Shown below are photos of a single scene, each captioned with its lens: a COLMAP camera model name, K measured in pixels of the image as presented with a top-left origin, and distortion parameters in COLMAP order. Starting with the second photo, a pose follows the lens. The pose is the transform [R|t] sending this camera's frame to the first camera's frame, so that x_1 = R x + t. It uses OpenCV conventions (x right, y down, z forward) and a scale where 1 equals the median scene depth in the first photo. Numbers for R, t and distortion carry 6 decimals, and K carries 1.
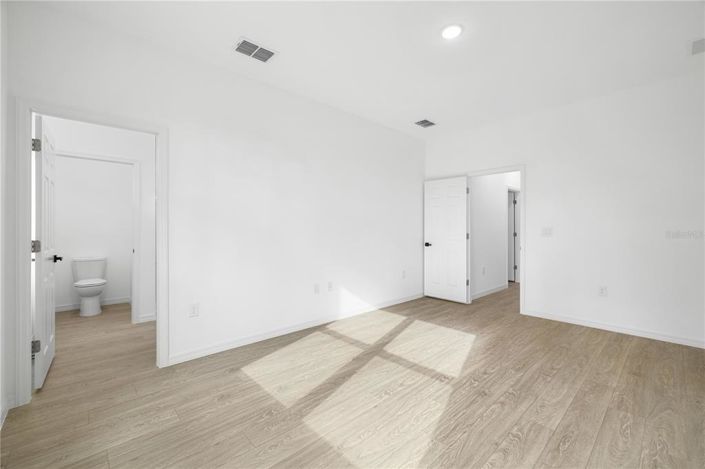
lens RADIAL K [[306.3, 0, 354.3], [0, 306.3, 230.9], [0, 0, 1]] dist [0.001973, 0.000645]
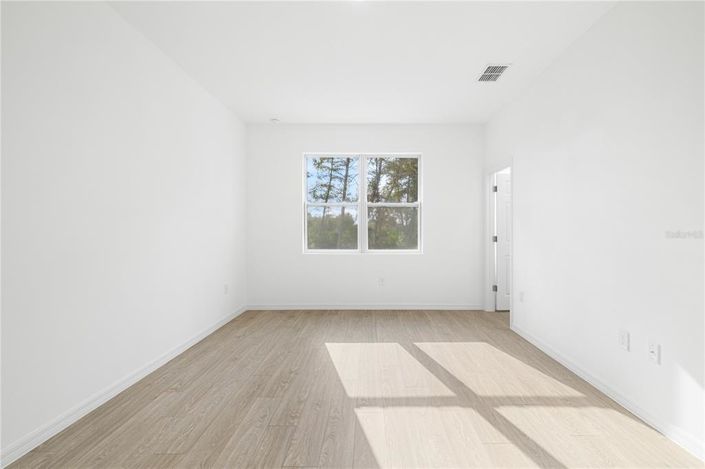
lens RADIAL K [[306.3, 0, 353.8], [0, 306.3, 233.2], [0, 0, 1]] dist [0.001973, 0.000645]
pose [[-0.726764, 0.004769, -0.686871, 0.898046], [-0.000789, 0.999969, 0.007778, -0.002250], [0.686887, 0.006195, -0.726738, 1.590485]]
